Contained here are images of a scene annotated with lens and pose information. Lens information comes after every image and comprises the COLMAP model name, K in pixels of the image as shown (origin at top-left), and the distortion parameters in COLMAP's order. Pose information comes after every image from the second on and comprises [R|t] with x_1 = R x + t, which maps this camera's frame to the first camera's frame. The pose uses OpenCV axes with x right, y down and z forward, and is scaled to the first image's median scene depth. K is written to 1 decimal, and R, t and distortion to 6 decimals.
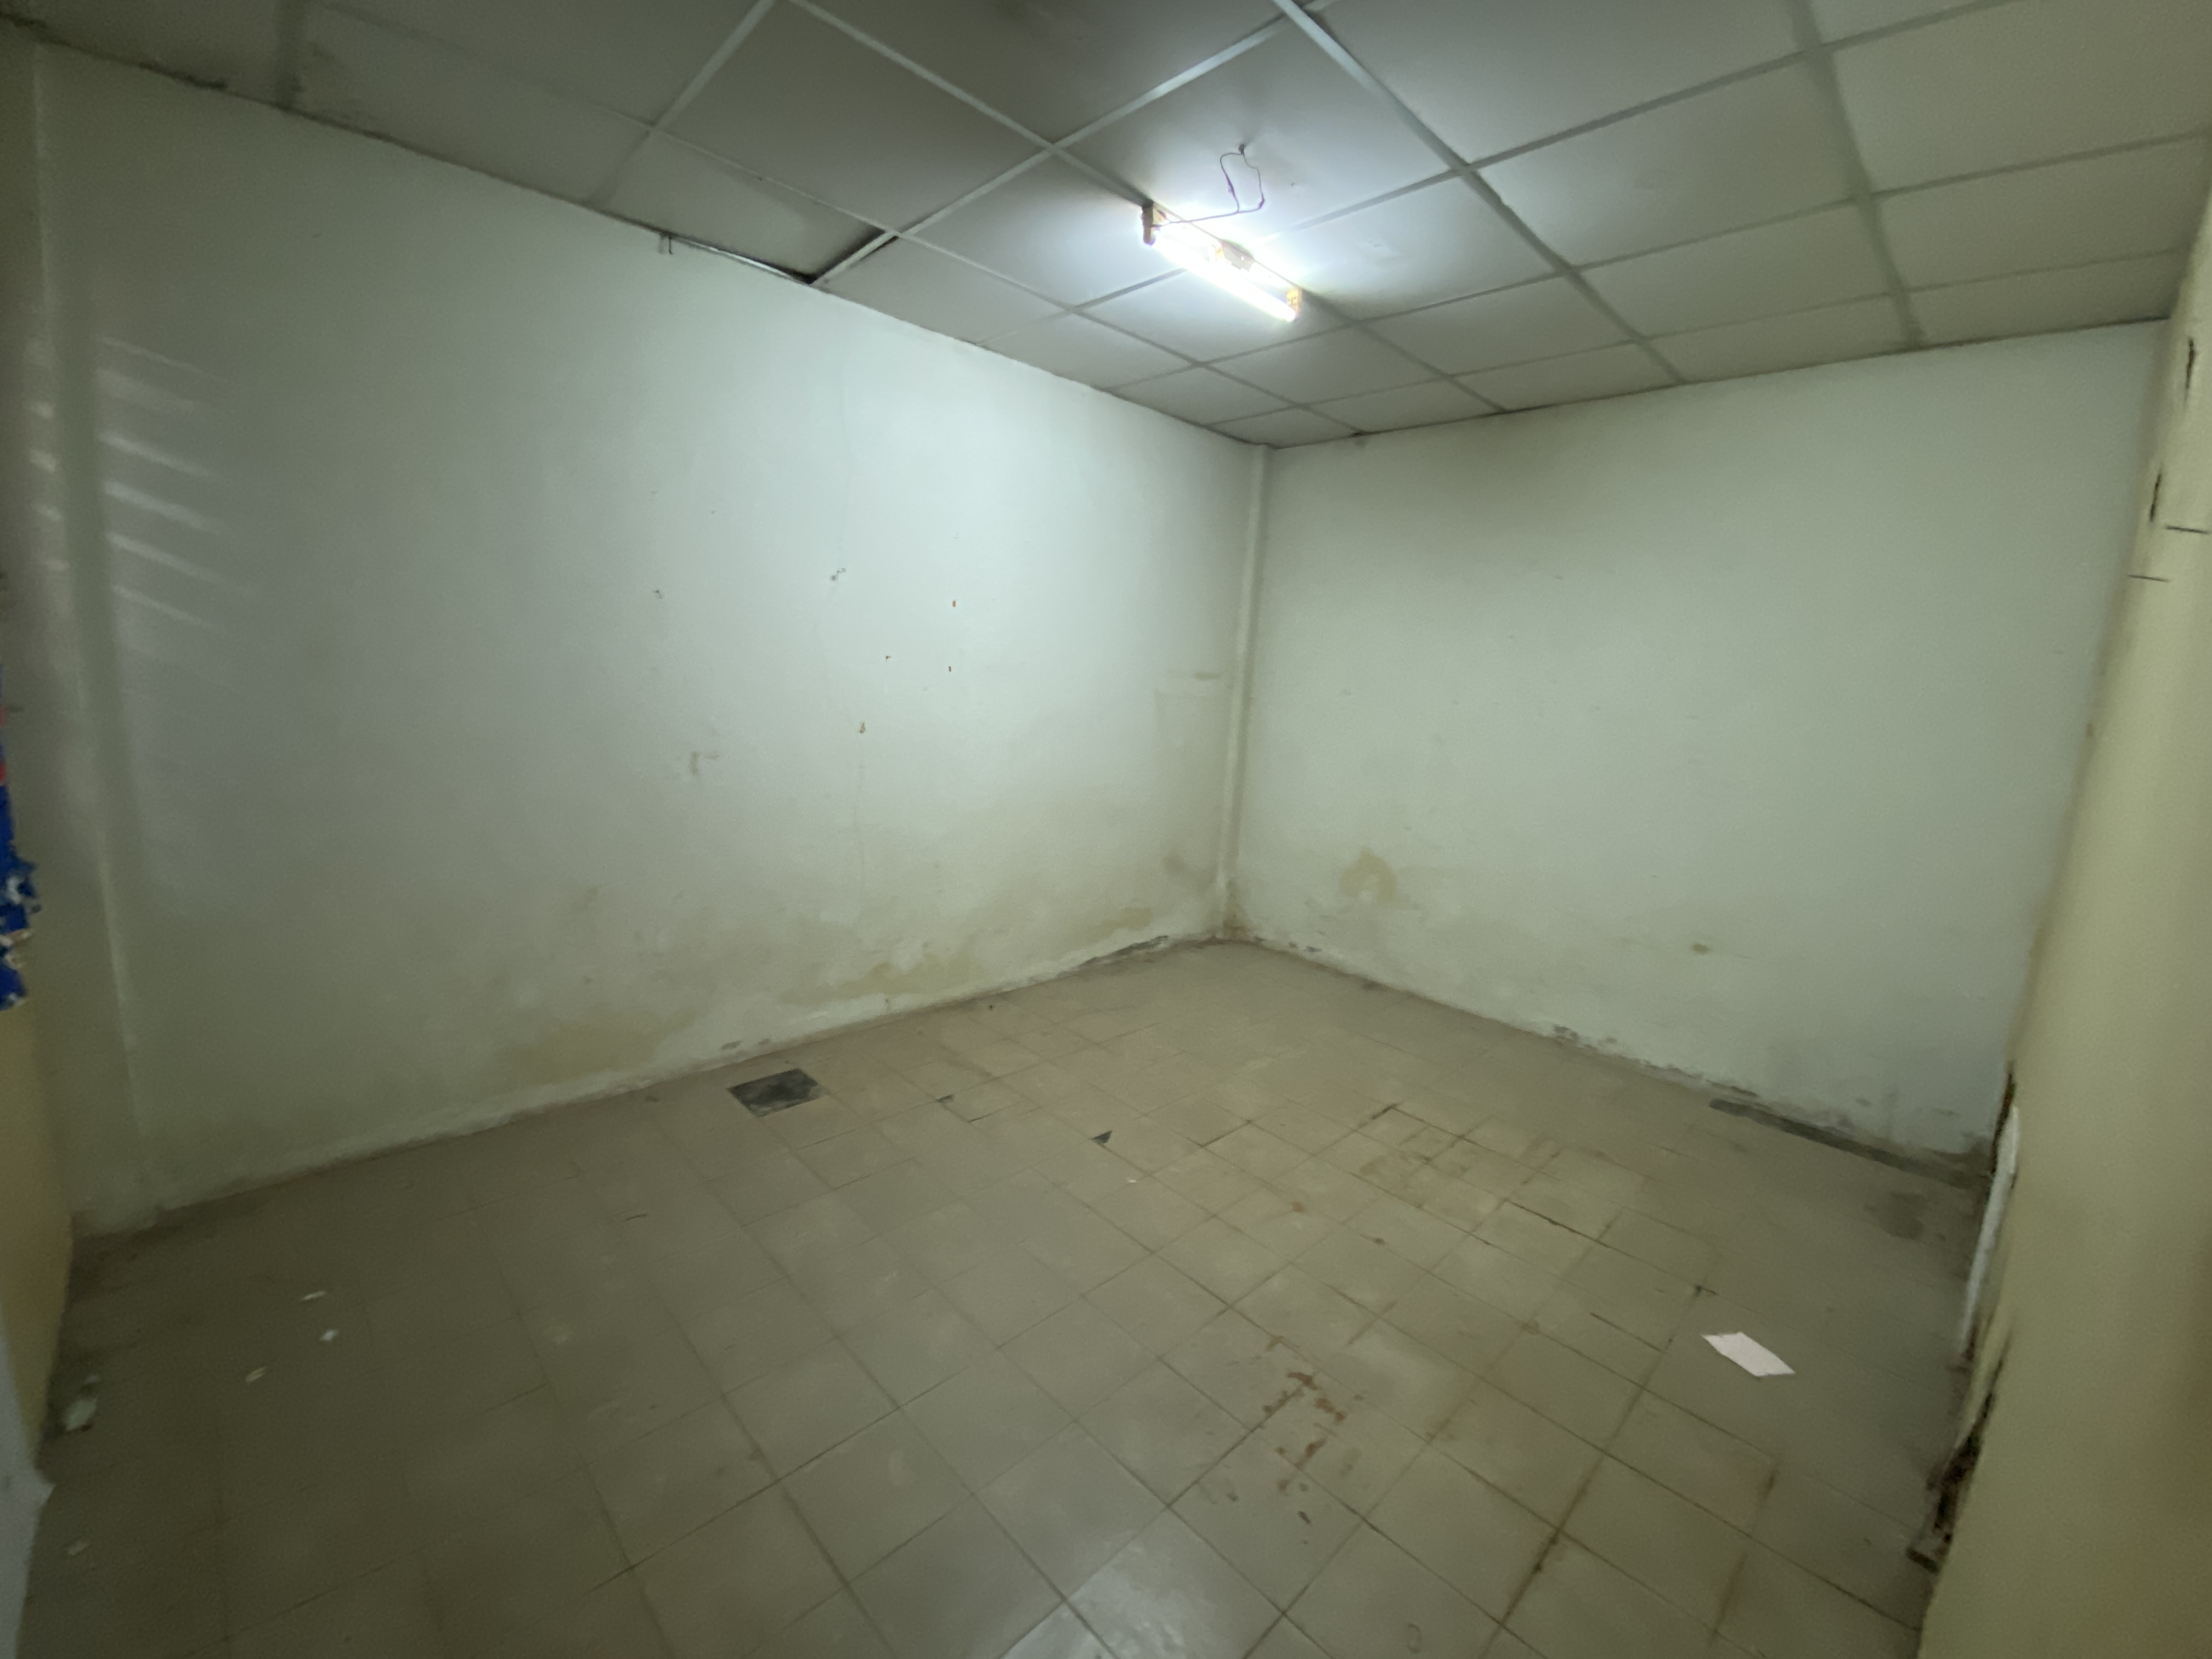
lens RADIAL K [[875.2, 0, 1133.0], [0, 875.2, 807.7], [0, 0, 1]] dist [0.026939, -0.017291]
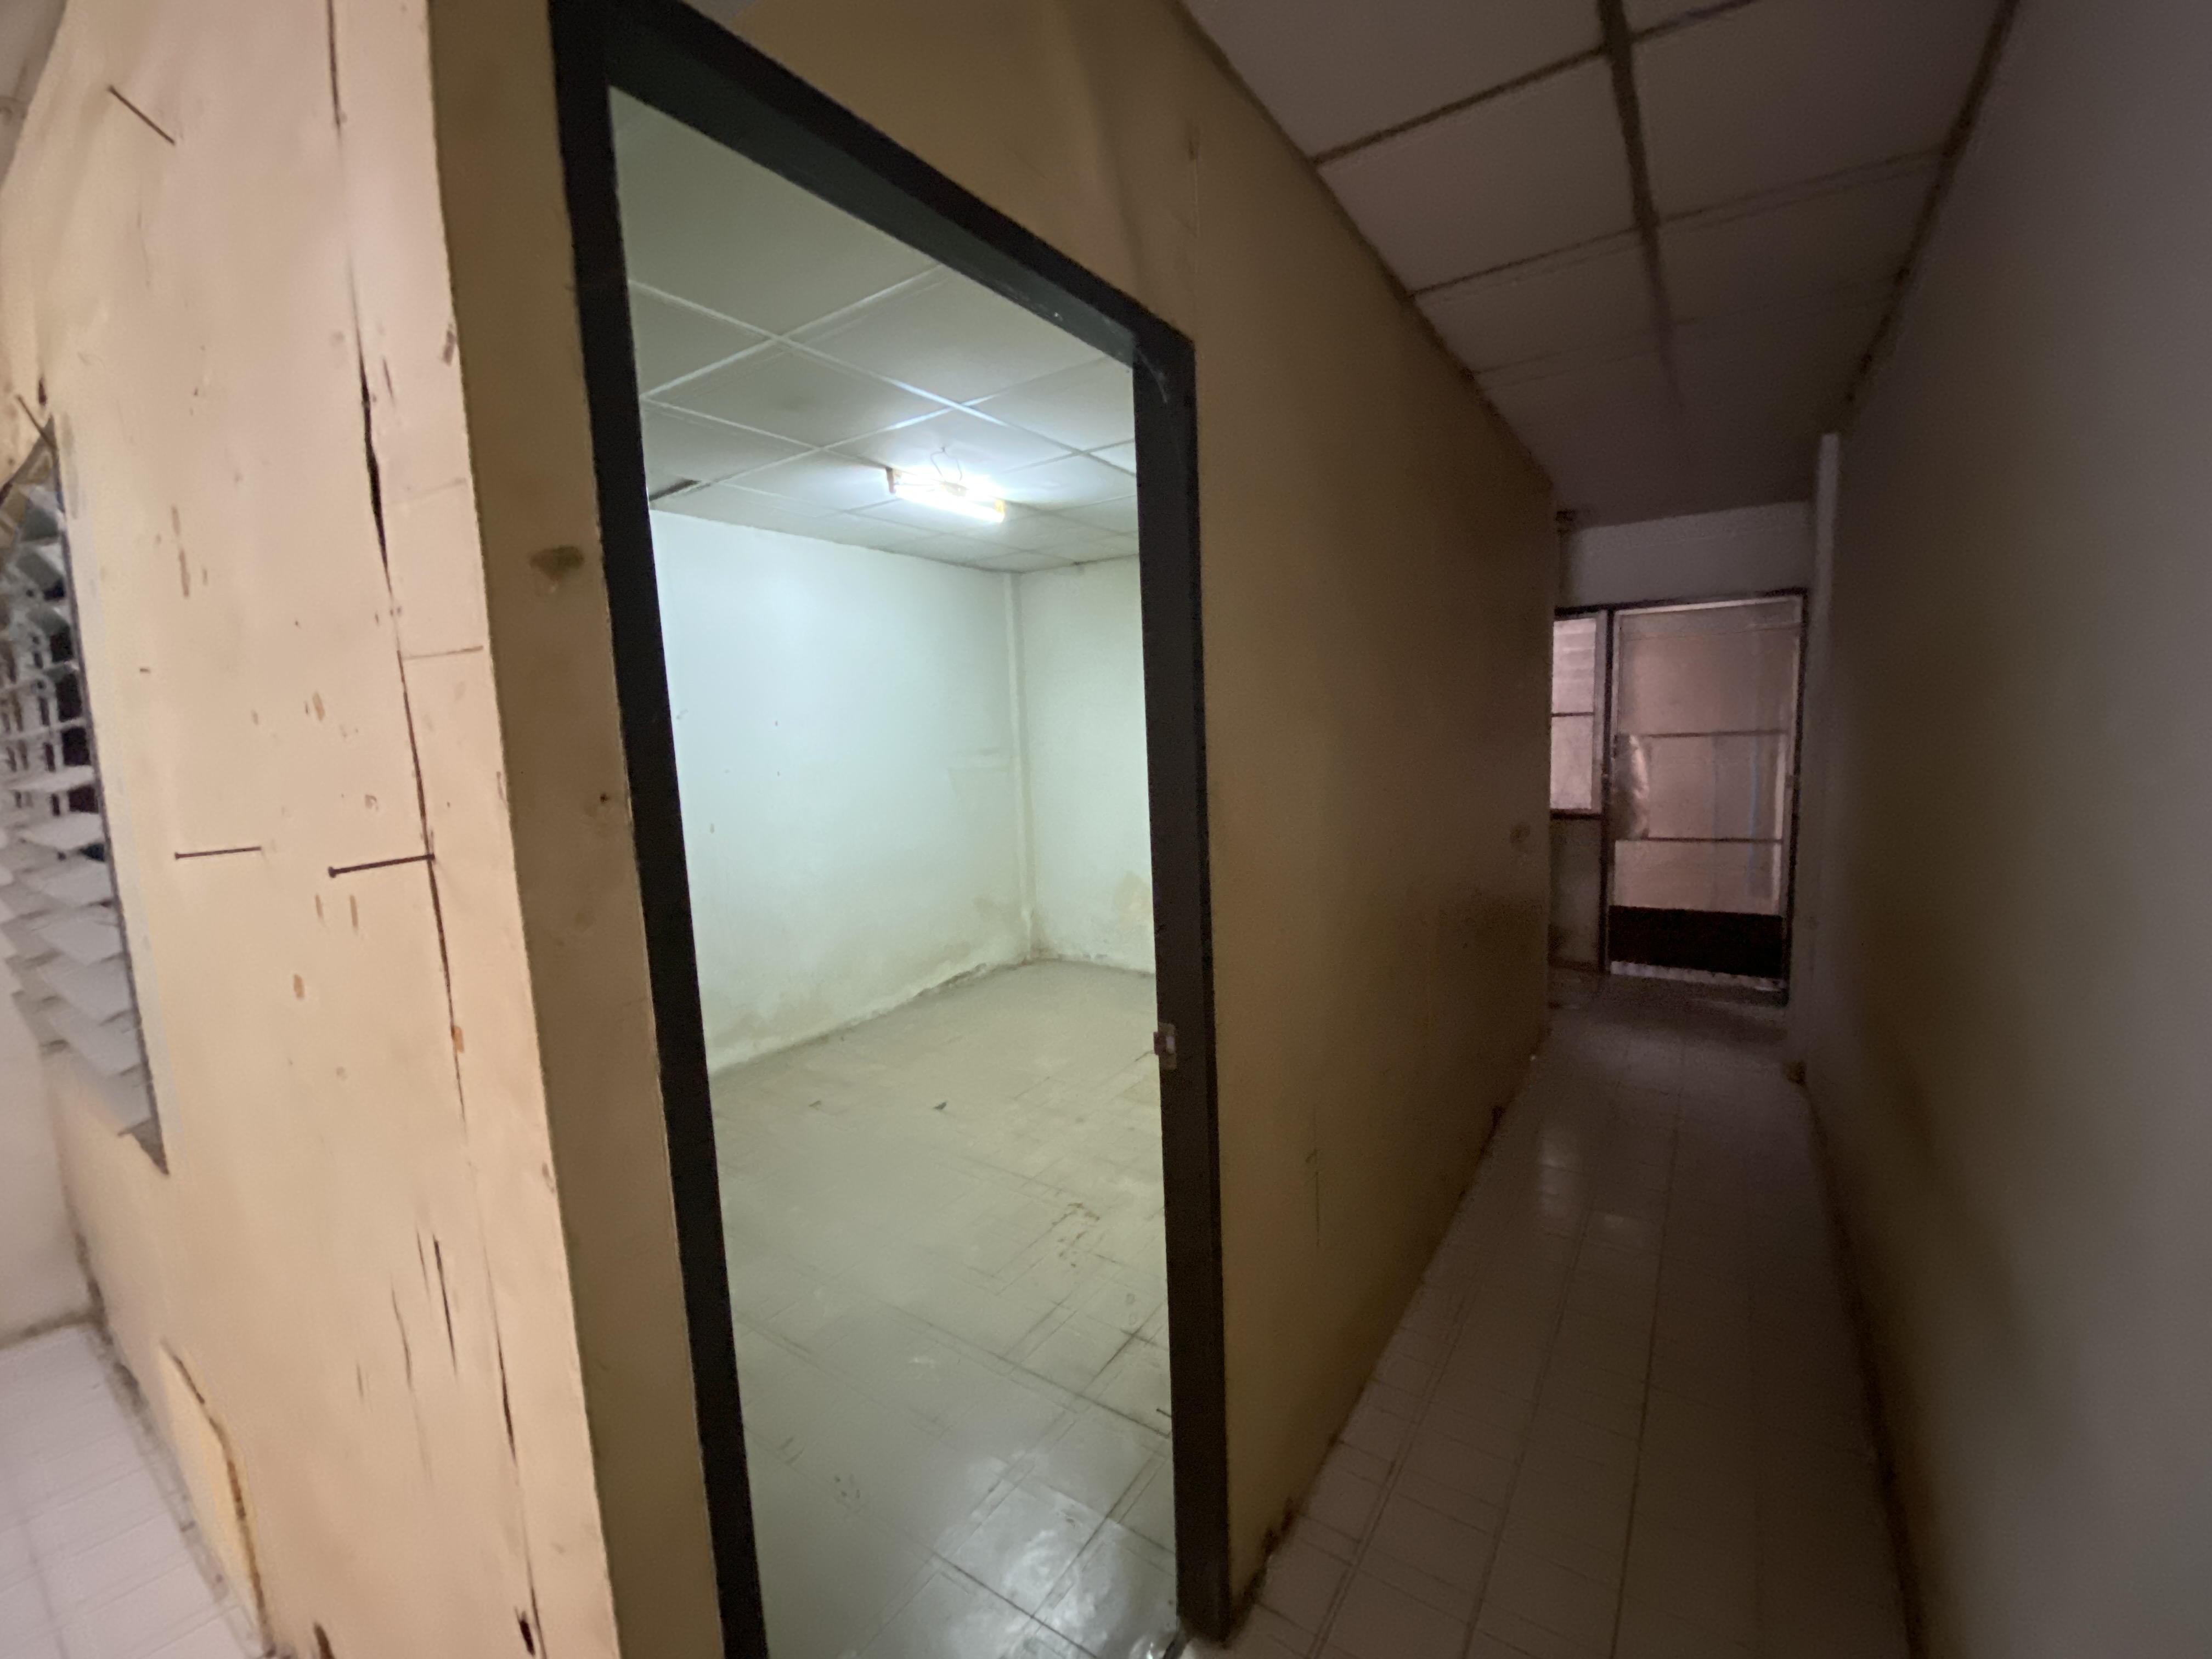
lens RADIAL K [[884.4, 0, 1141.5], [0, 884.4, 831.1], [0, 0, 1]] dist [-0.000076, 0.000004]
pose [[0.973037, -0.118942, 0.197614, 0.034112], [0.123078, 0.992359, -0.008732, 0.001038], [-0.195066, 0.032819, 0.980241, -0.295402]]
